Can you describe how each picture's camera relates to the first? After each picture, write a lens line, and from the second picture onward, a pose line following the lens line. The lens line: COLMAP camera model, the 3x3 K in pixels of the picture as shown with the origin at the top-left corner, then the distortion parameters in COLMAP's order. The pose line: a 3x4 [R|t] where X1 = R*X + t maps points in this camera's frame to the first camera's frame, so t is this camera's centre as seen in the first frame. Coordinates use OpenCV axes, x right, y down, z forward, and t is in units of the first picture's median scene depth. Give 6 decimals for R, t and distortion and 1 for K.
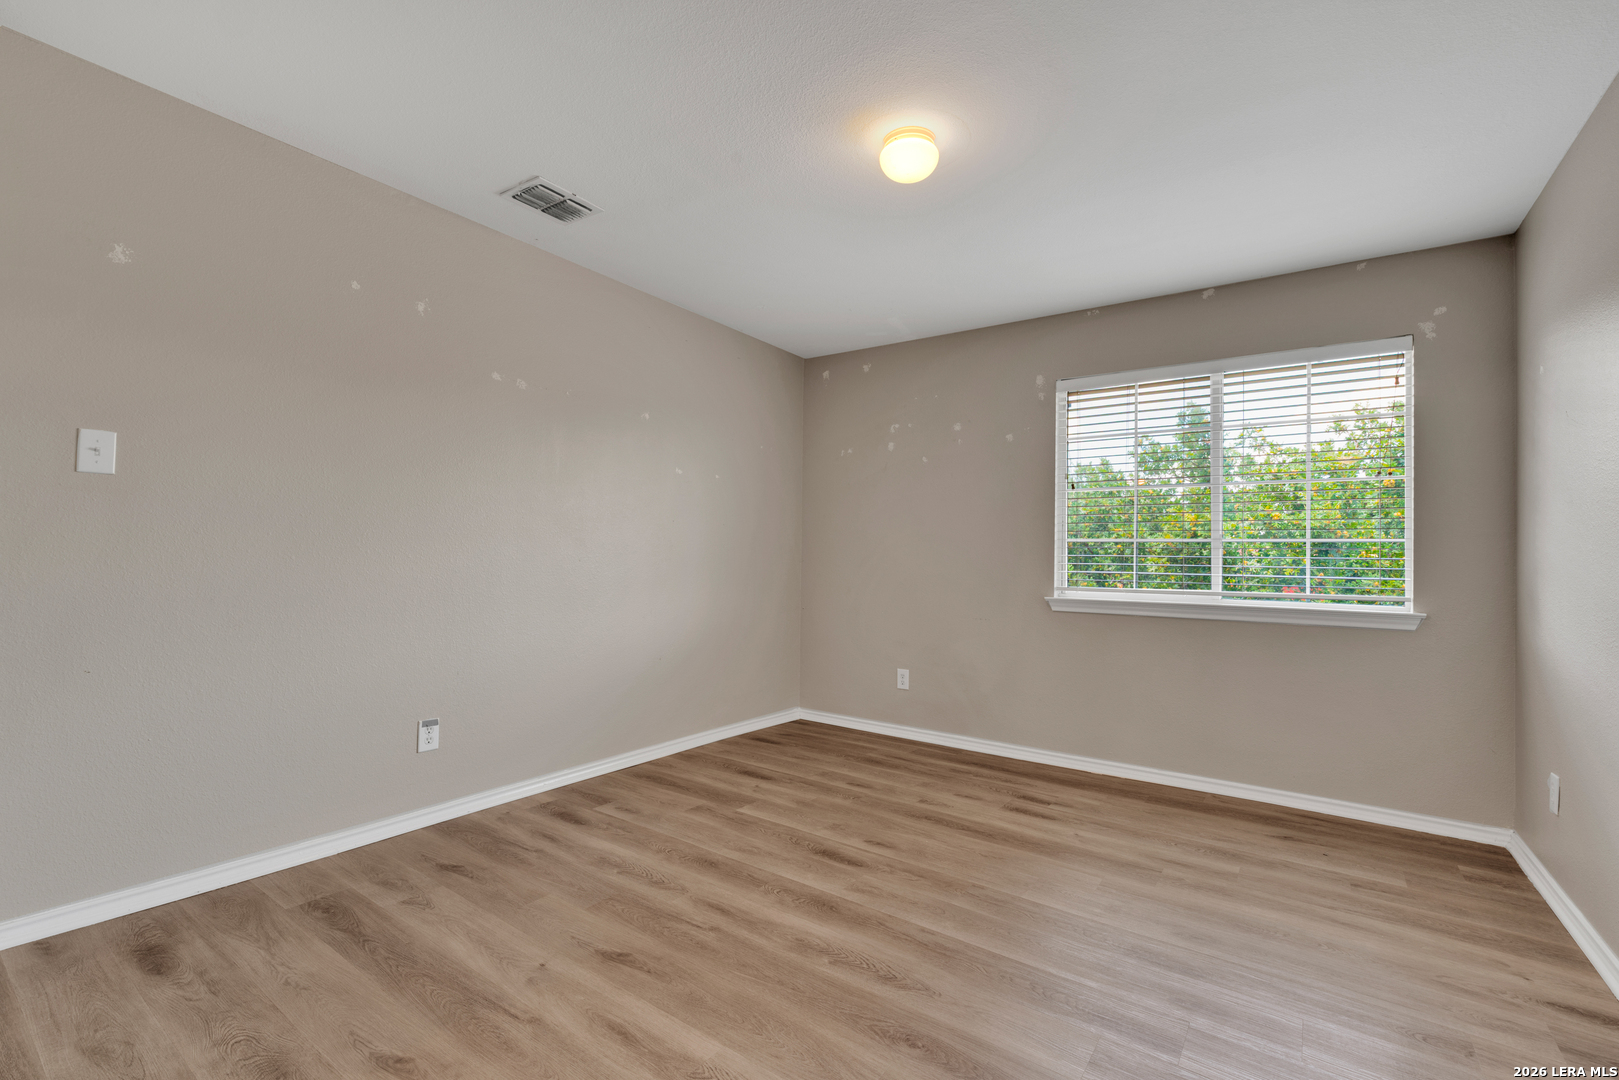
lens RADIAL K [[712.4, 0, 810.2], [0, 712.4, 545.2], [0, 0, 1]] dist [-0.002620, -0.000265]
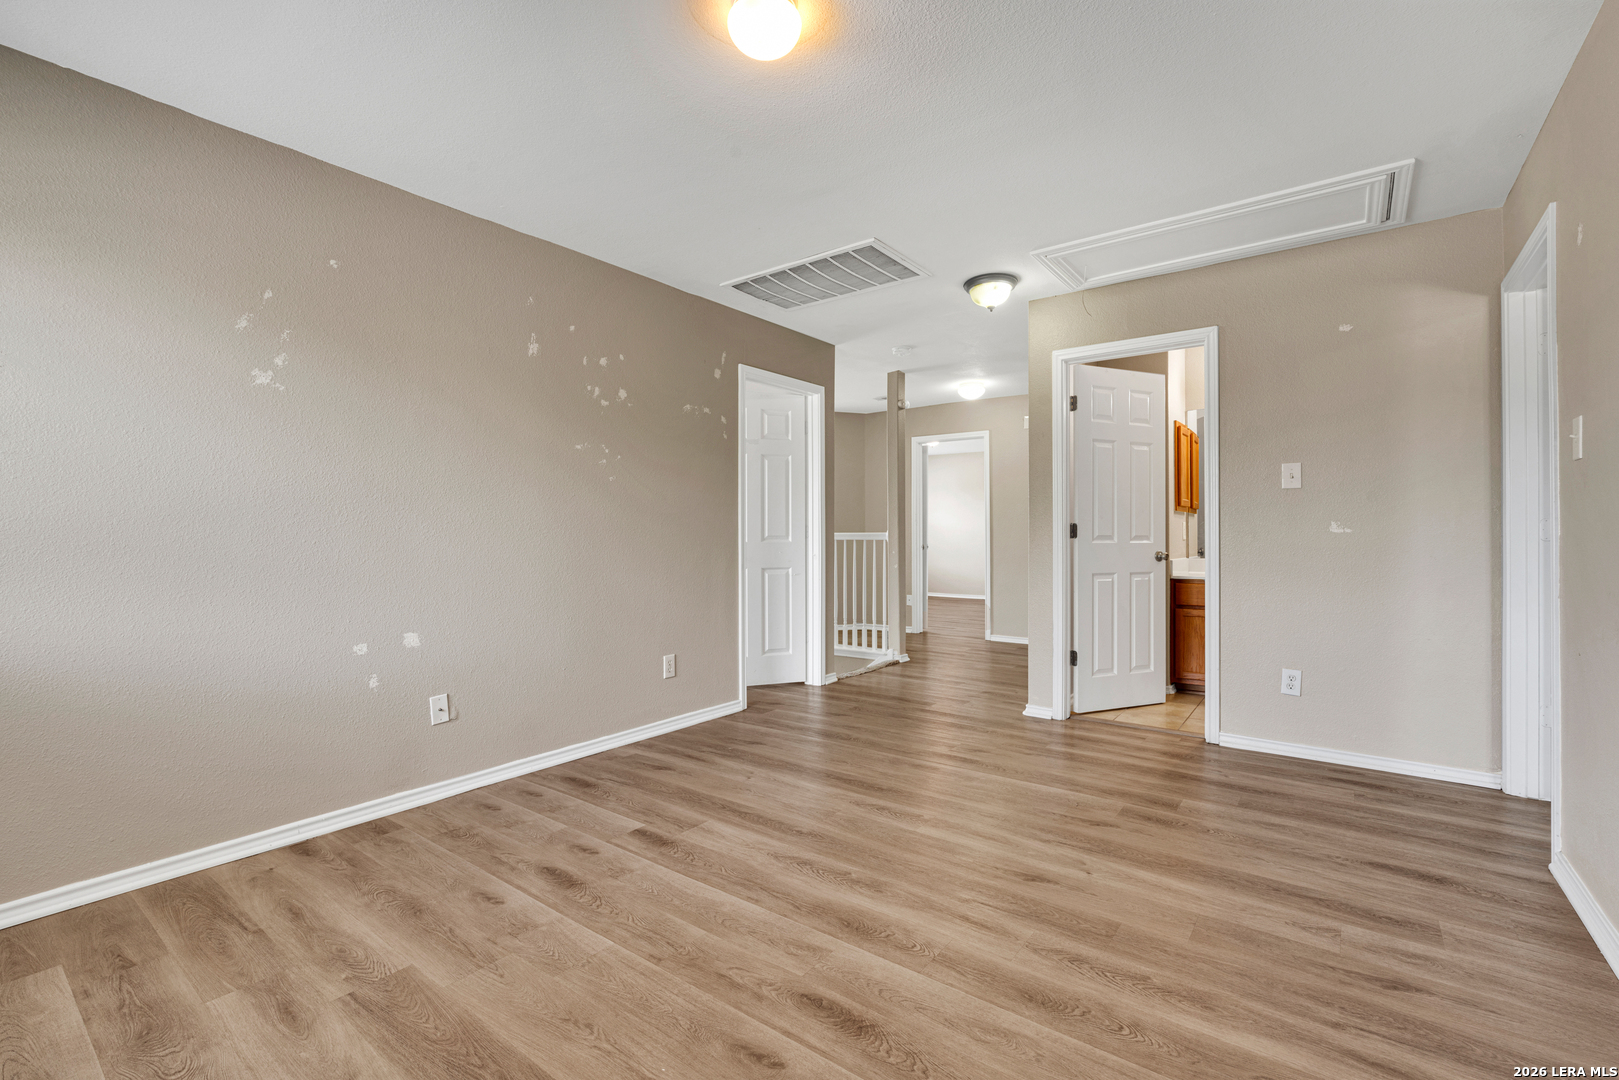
lens RADIAL K [[712.4, 0, 806.2], [0, 712.4, 537.5], [0, 0, 1]] dist [-0.002620, -0.000265]
pose [[-0.999246, -0.018885, 0.033924, 0.060862], [-0.019311, 0.999738, -0.012265, 0.038736], [-0.033684, -0.012911, -0.999349, 1.877438]]
